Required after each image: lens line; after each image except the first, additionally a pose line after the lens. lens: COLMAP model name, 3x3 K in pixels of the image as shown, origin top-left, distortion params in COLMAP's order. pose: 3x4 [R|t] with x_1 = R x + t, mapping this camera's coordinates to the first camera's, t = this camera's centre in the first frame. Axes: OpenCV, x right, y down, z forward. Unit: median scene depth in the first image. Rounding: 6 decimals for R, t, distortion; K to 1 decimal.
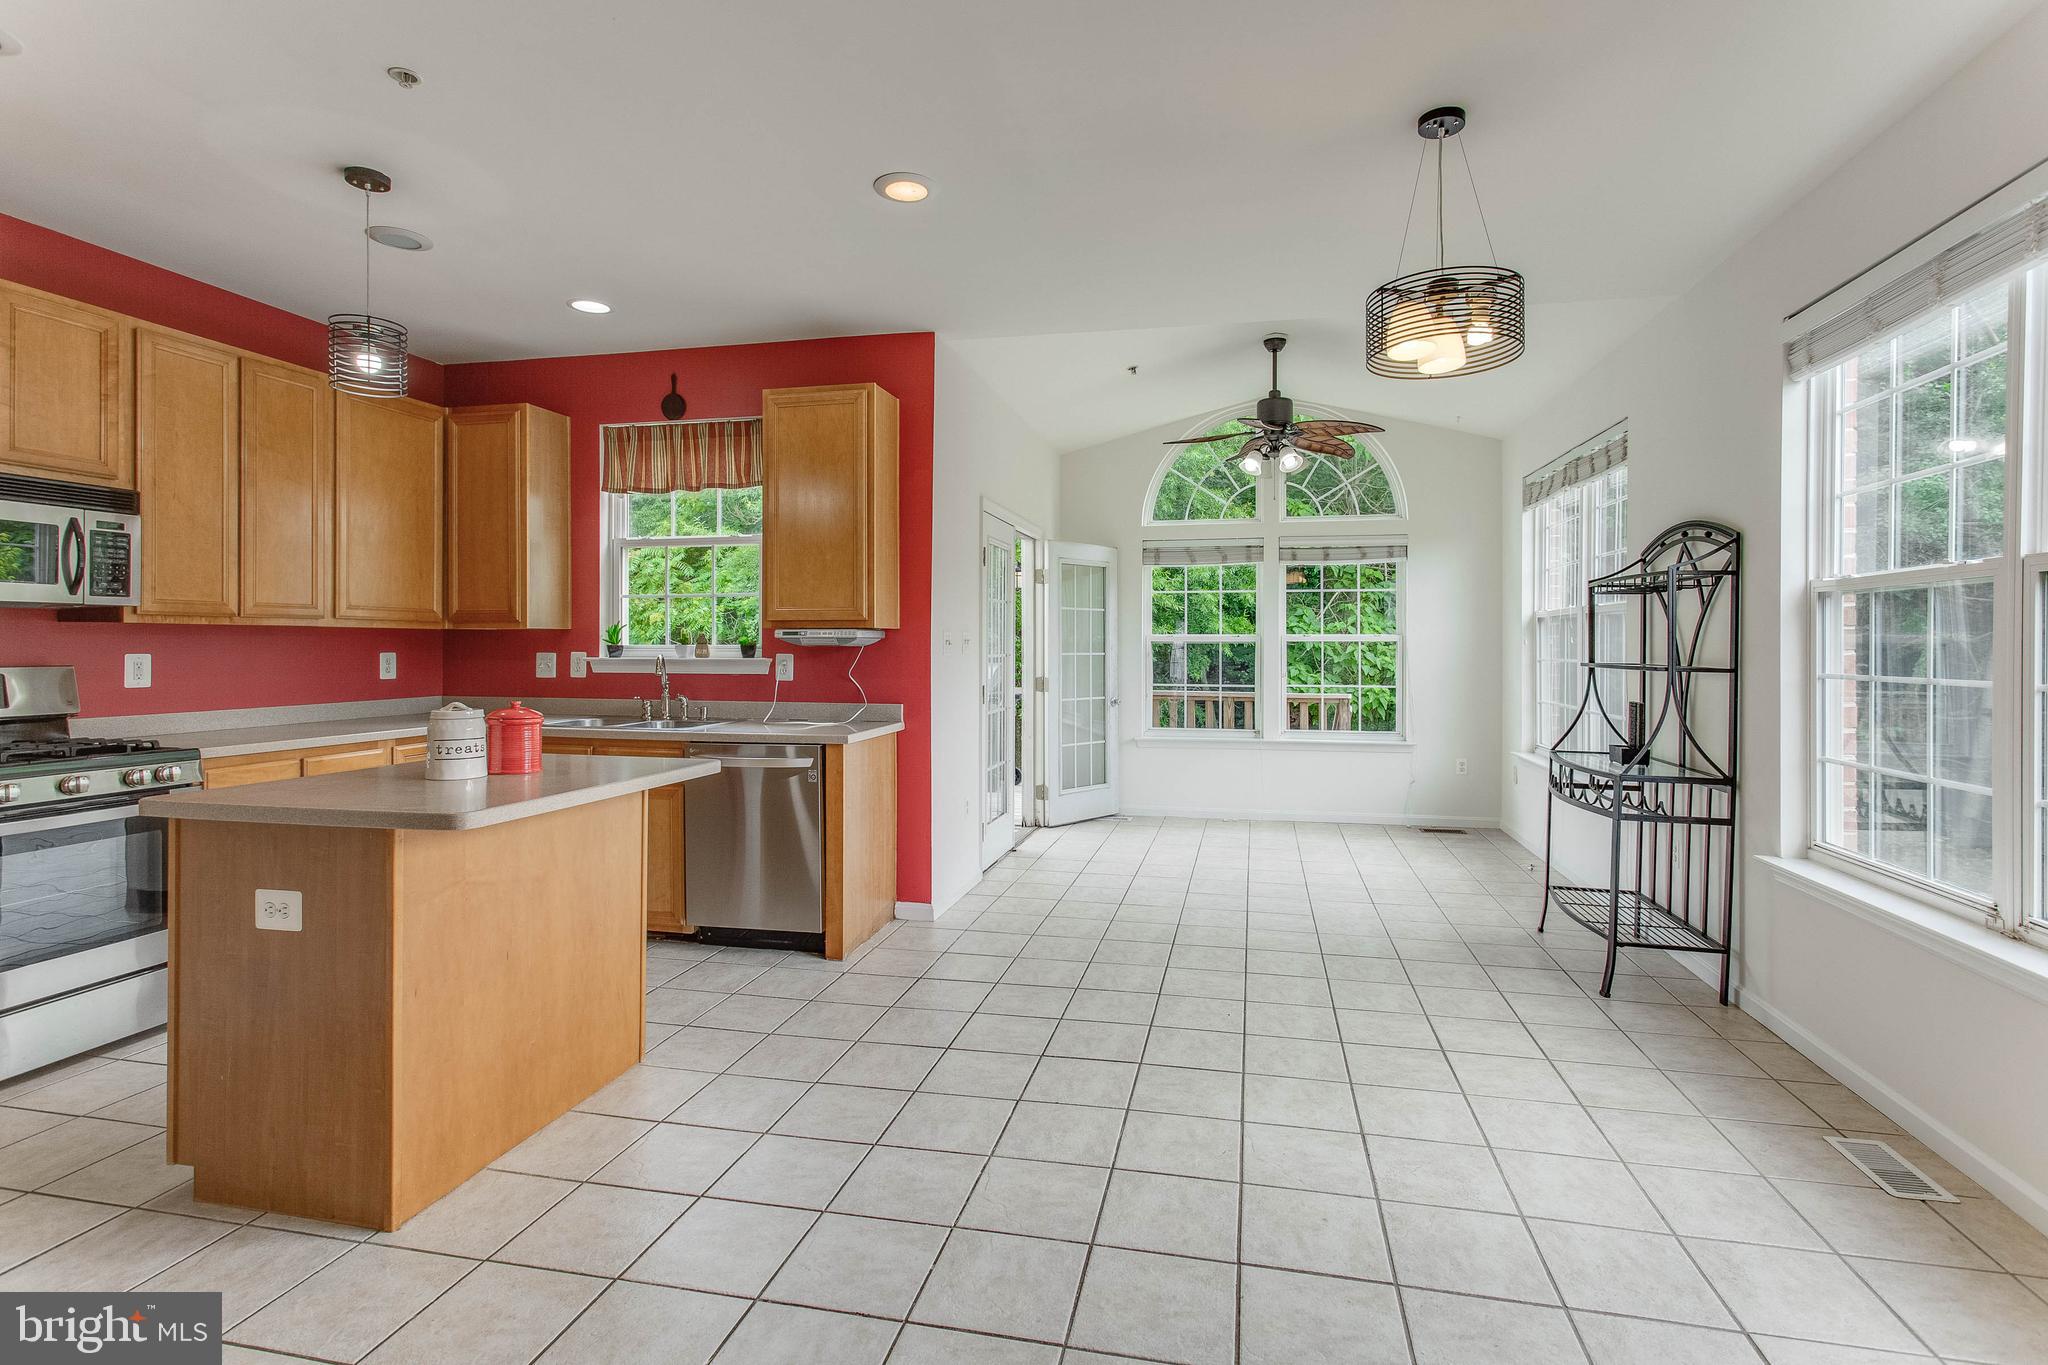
lens RADIAL K [[998.2, 0, 1054.7], [0, 998.2, 652.3], [0, 0, 1]] dist [0.004456, 0.001098]
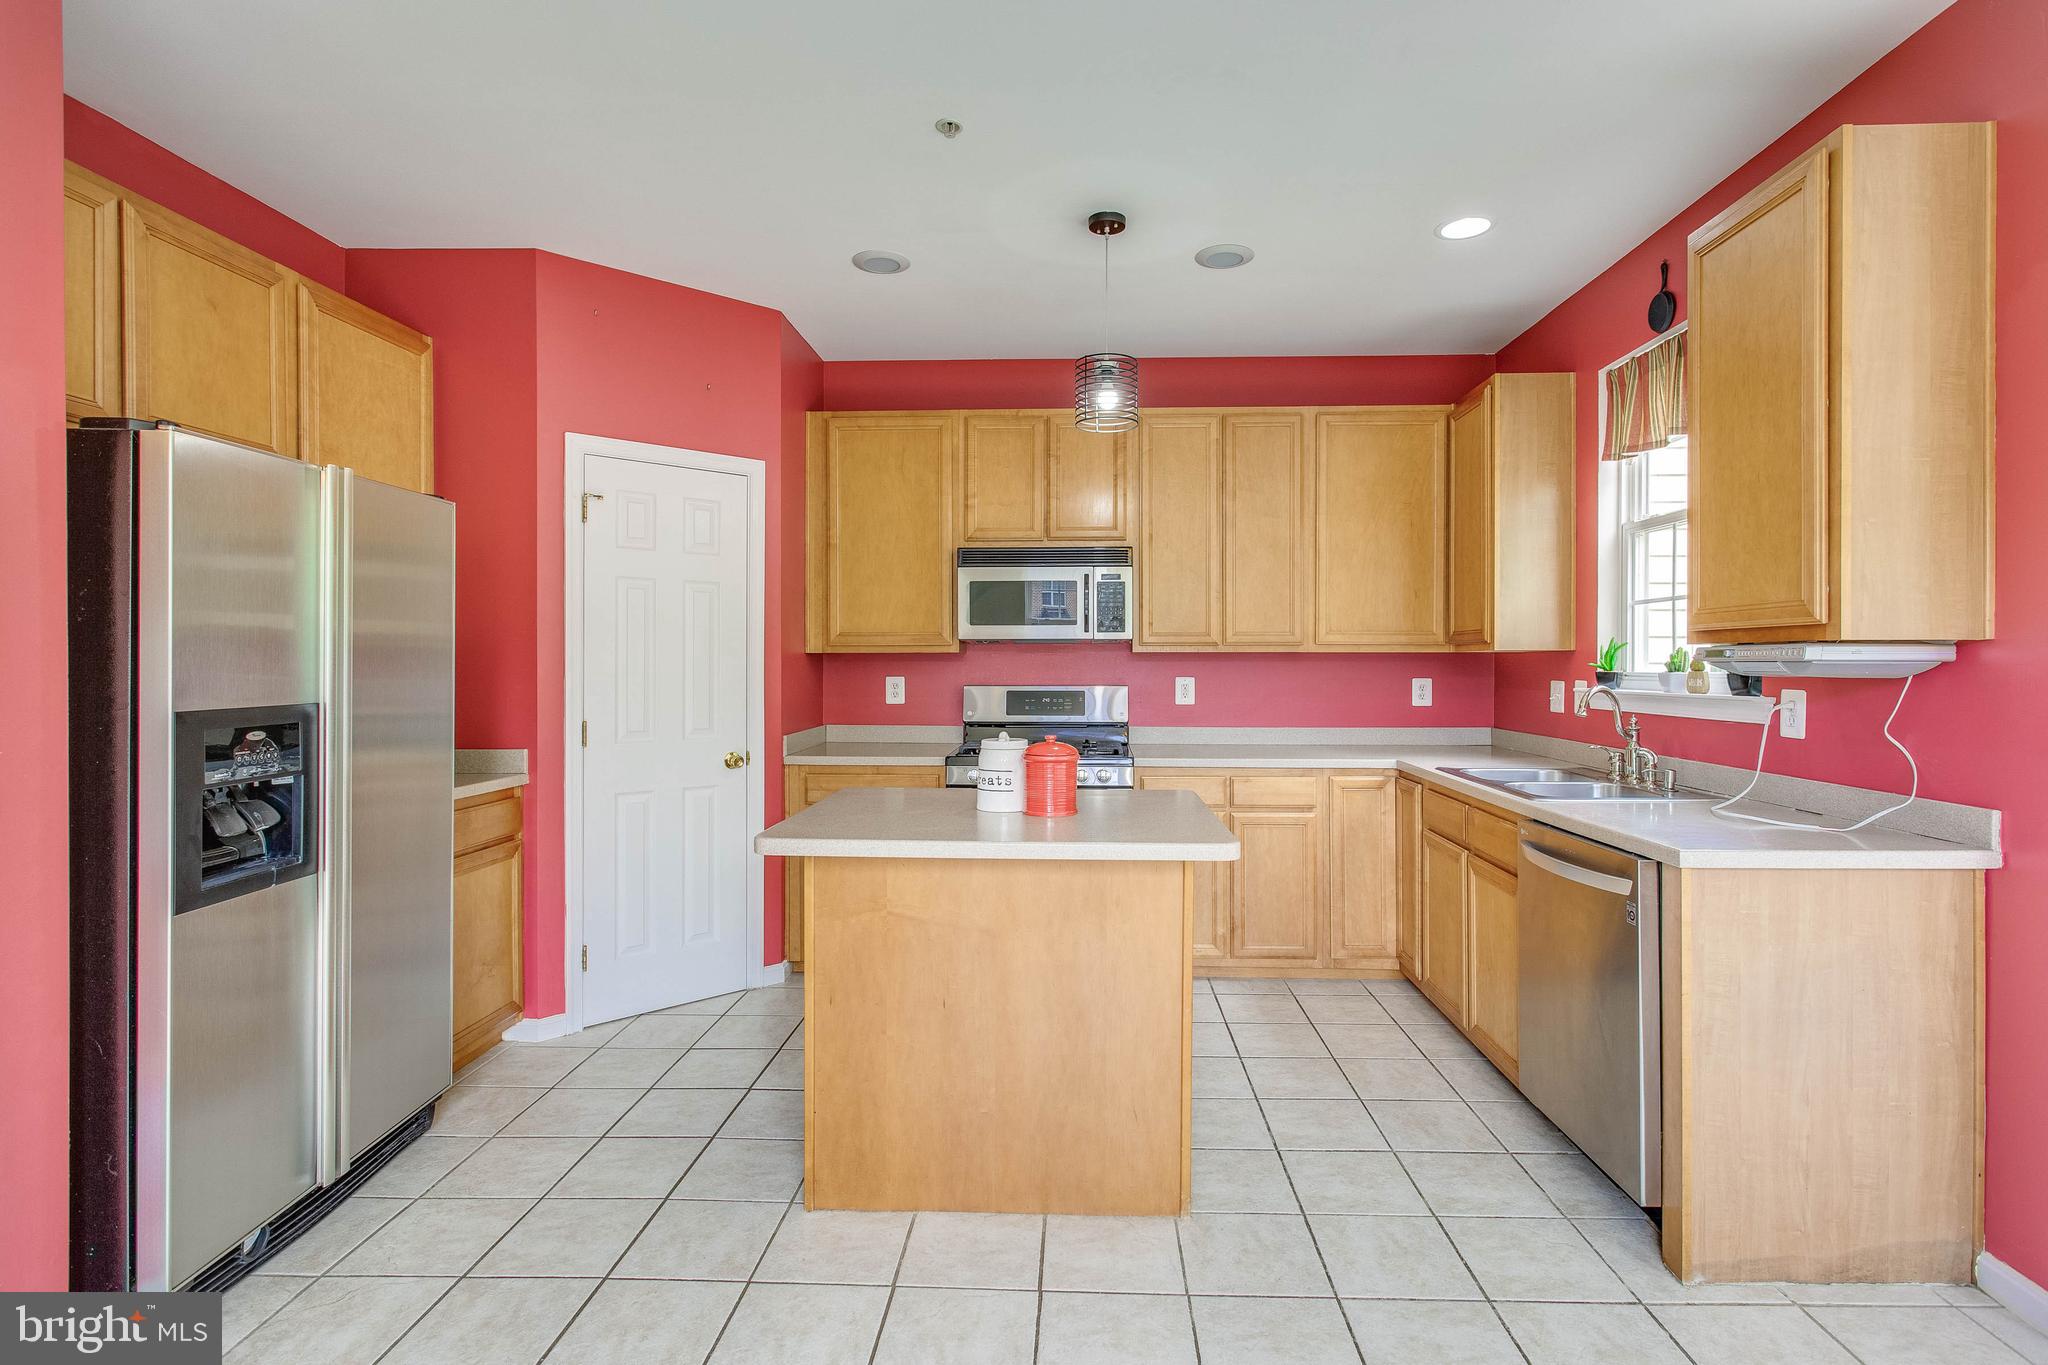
lens RADIAL K [[998.2, 0, 1031.5], [0, 998.2, 667.0], [0, 0, 1]] dist [0.004456, 0.001098]
pose [[0.162041, 0.001953, -0.986782, 0.261708], [-0.006986, 0.999975, 0.000832, -0.010465], [0.986759, 0.006759, 0.162051, 0.611468]]
